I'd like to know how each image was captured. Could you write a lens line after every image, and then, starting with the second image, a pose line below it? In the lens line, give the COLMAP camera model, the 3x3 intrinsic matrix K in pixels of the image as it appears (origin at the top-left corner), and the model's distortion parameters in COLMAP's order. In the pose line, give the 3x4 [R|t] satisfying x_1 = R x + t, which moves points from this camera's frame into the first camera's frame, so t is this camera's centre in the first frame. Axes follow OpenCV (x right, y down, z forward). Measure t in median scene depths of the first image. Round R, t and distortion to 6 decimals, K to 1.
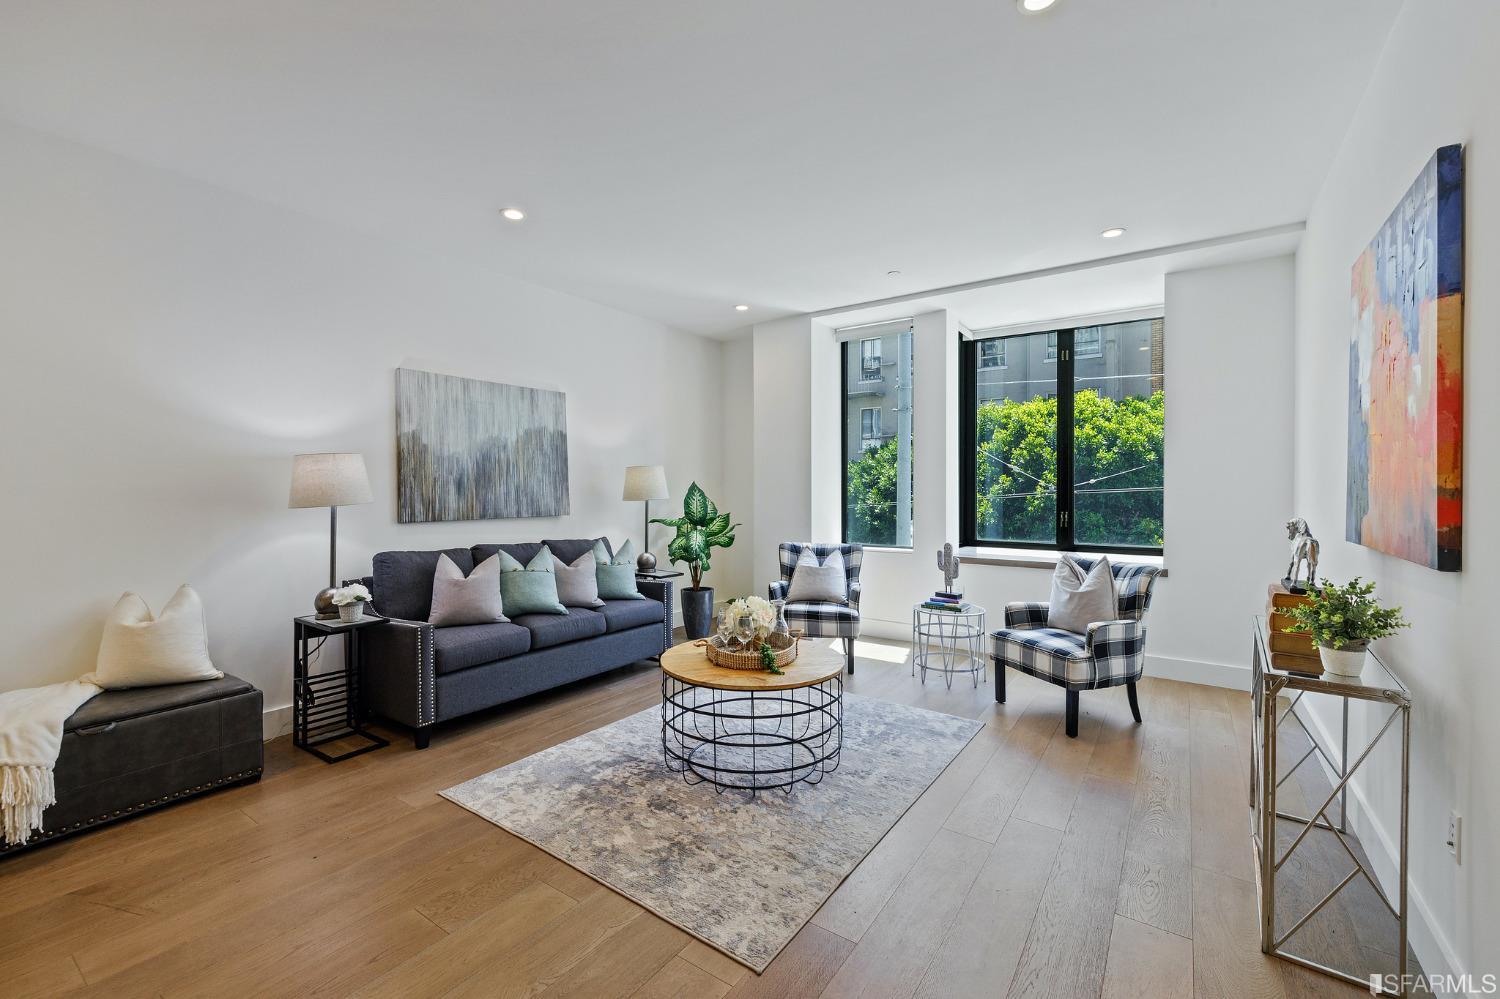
lens RADIAL K [[644.5, 0, 750.0], [0, 644.5, 499.5], [0, 0, 1]] dist [0.001722, 0.000129]
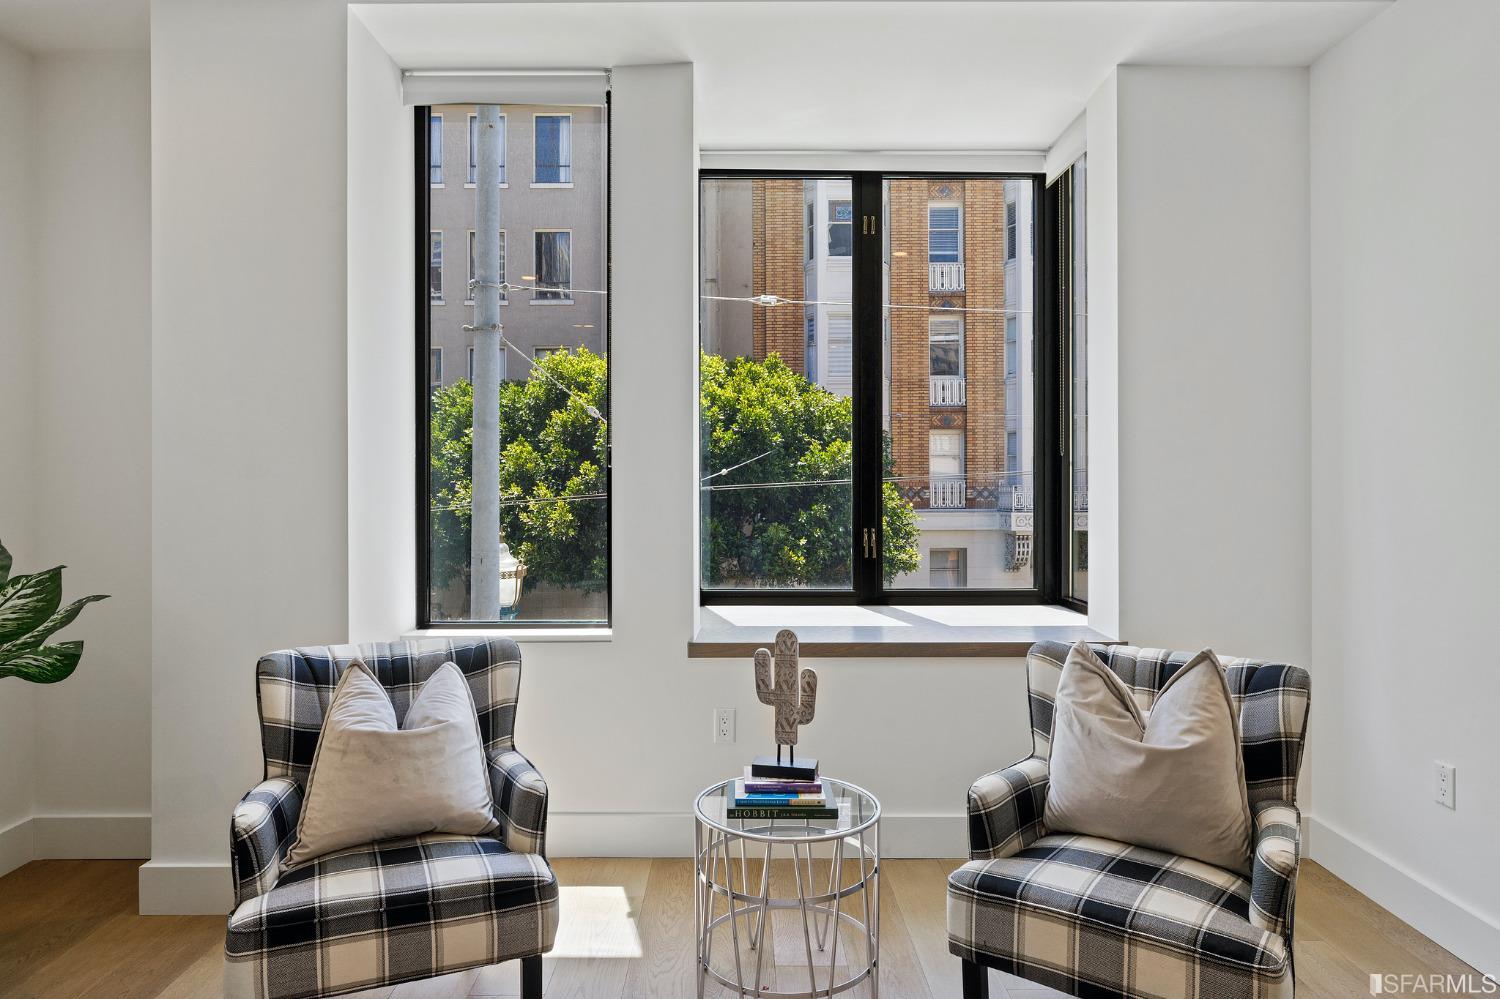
lens RADIAL K [[935.7, 0, 745.4], [0, 935.7, 487.5], [0, 0, 1]] dist [-0.005241, -0.001991]
pose [[0.826620, -0.003085, 0.562751, -0.013918], [0.009637, 0.999916, -0.008674, -0.009156], [-0.562677, 0.012593, 0.826581, 0.515892]]
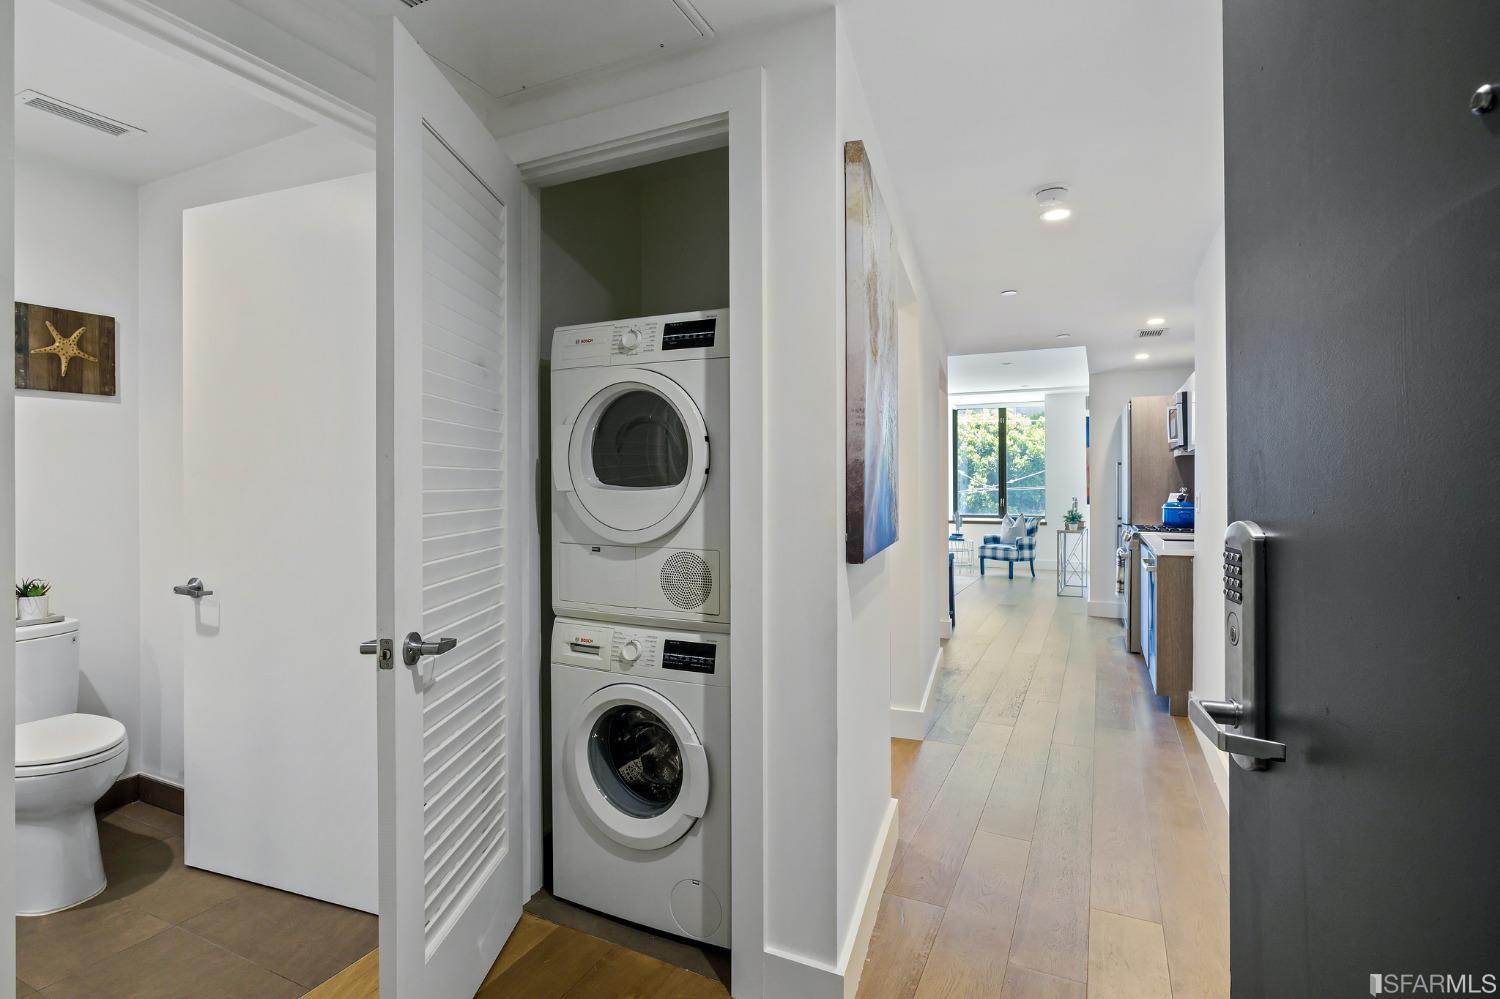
lens RADIAL K [[726.3, 0, 746.5], [0, 726.3, 491.8], [0, 0, 1]] dist [-0.002855, -0.000526]
pose [[0.989393, -0.001323, 0.145259, -0.734521], [0.002607, 0.999959, -0.008651, 0.016323], [-0.145242, 0.008937, 0.989356, -1.310593]]
